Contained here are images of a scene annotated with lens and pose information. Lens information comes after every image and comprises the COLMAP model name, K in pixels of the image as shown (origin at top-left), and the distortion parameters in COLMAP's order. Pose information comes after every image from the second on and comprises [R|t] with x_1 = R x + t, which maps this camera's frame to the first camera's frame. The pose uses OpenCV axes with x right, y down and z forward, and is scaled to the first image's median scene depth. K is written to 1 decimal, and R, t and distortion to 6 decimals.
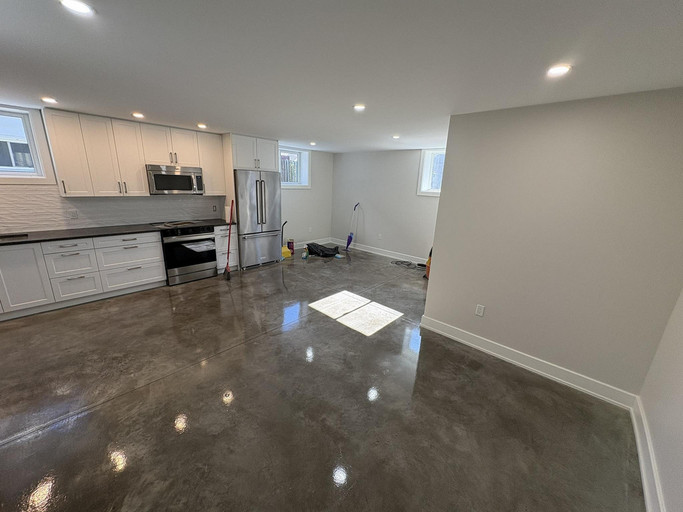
lens RADIAL K [[273.7, 0, 338.2], [0, 273.7, 260.0], [0, 0, 1]] dist [-0.002081, 0.001175]
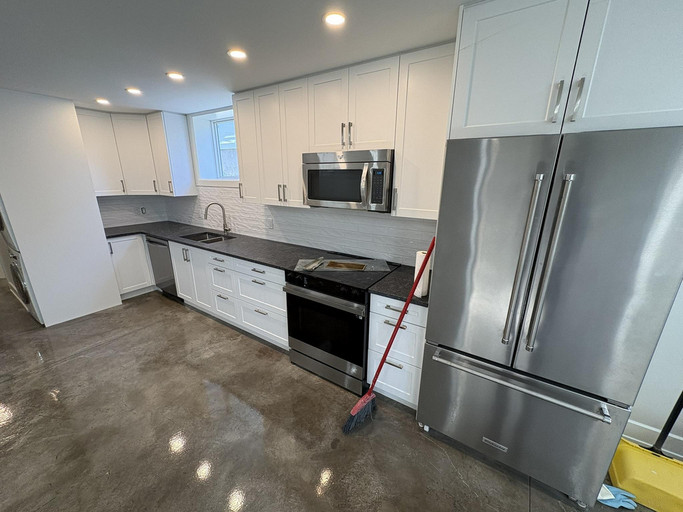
lens RADIAL K [[273.7, 0, 339.4], [0, 273.7, 254.7], [0, 0, 1]] dist [-0.002081, 0.001175]
pose [[0.160635, 0.234329, -0.958794, -0.105098], [-0.271717, 0.944373, 0.185282, -0.284131], [0.948876, 0.230758, 0.215370, 1.020765]]
